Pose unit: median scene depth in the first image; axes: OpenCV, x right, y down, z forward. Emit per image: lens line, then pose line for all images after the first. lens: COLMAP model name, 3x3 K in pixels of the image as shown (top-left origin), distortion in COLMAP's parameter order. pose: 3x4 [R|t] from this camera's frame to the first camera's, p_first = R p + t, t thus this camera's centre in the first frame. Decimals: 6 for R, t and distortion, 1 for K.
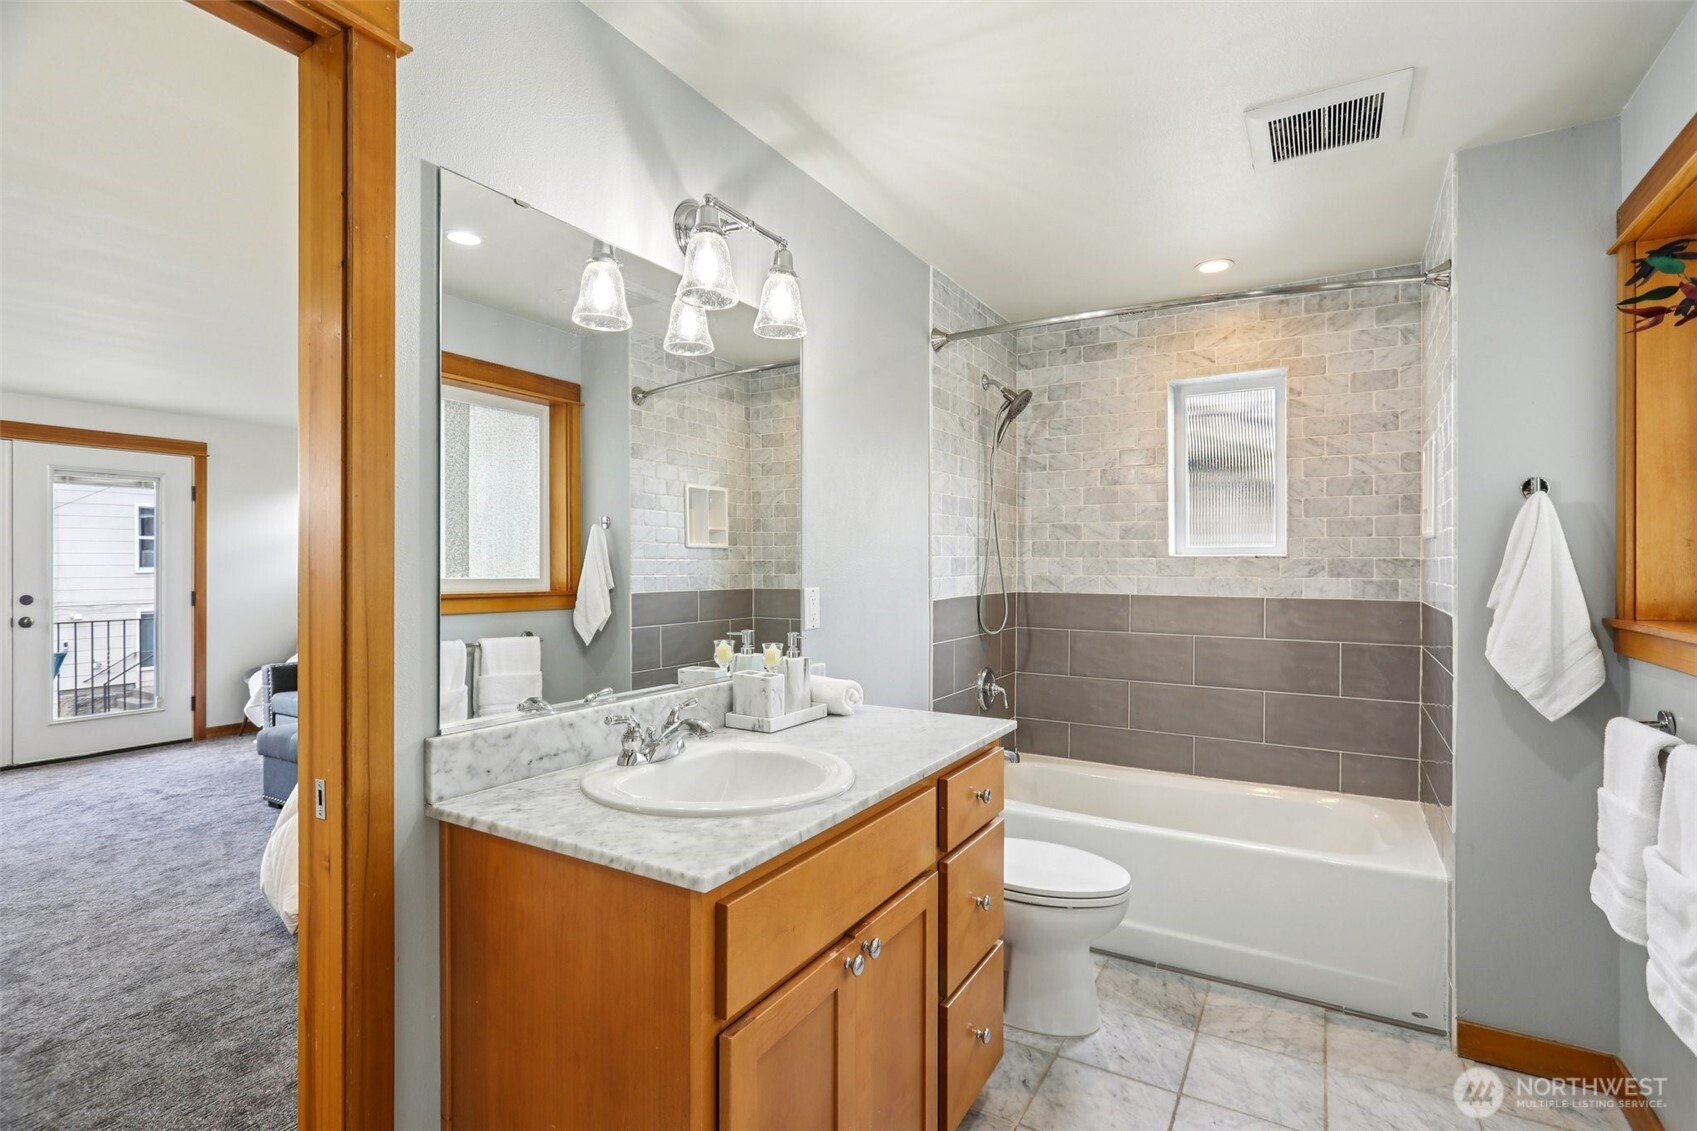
lens RADIAL K [[793.3, 0, 857.3], [0, 793.3, 565.8], [0, 0, 1]] dist [-0.006329, 0.003291]
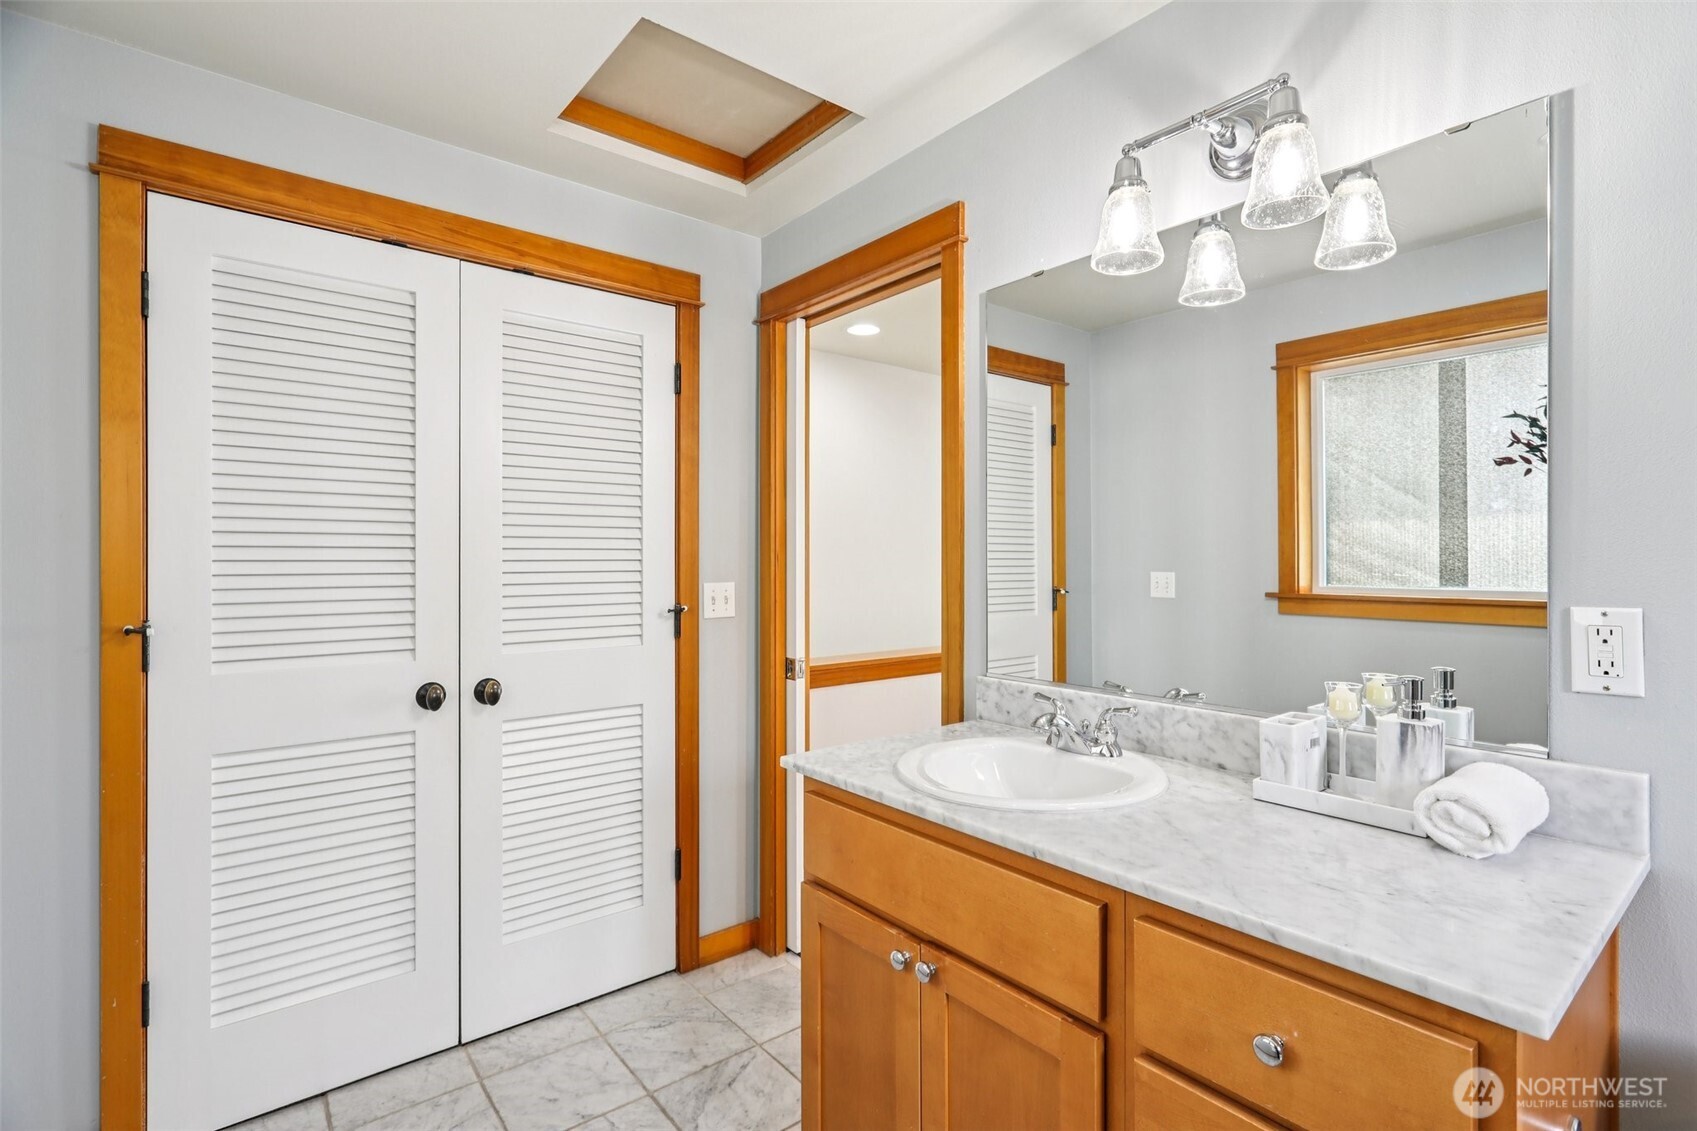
lens RADIAL K [[793.3, 0, 843.4], [0, 793.3, 559.9], [0, 0, 1]] dist [-0.006329, 0.003291]
pose [[-0.355438, -0.002019, -0.934698, 3.000631], [0.000781, 0.999997, -0.002457, 0.003201], [0.934699, -0.001603, -0.355436, 4.029255]]
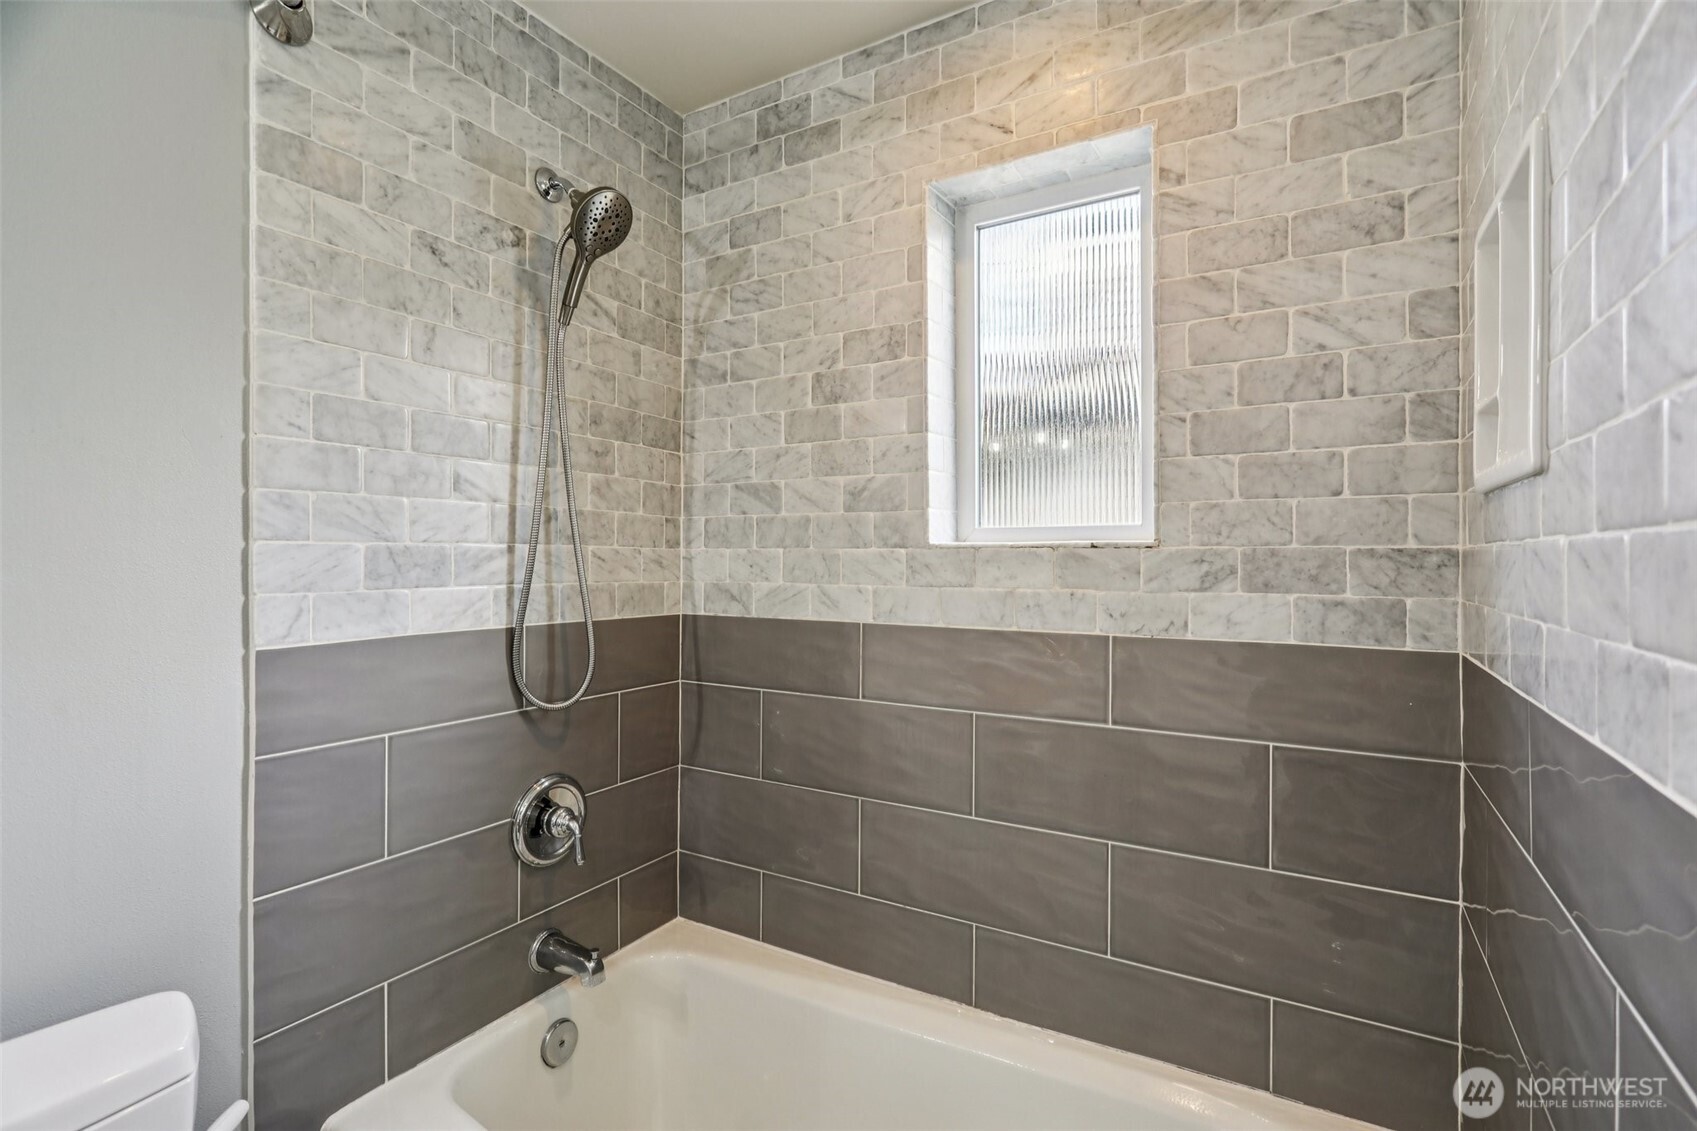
lens RADIAL K [[793.3, 0, 858.4], [0, 793.3, 558.8], [0, 0, 1]] dist [-0.006329, 0.003291]
pose [[0.999965, 0.001478, 0.008193, 0.350817], [-0.001420, 0.999974, -0.007082, -0.000353], [-0.008203, 0.007070, 0.999941, 0.523358]]
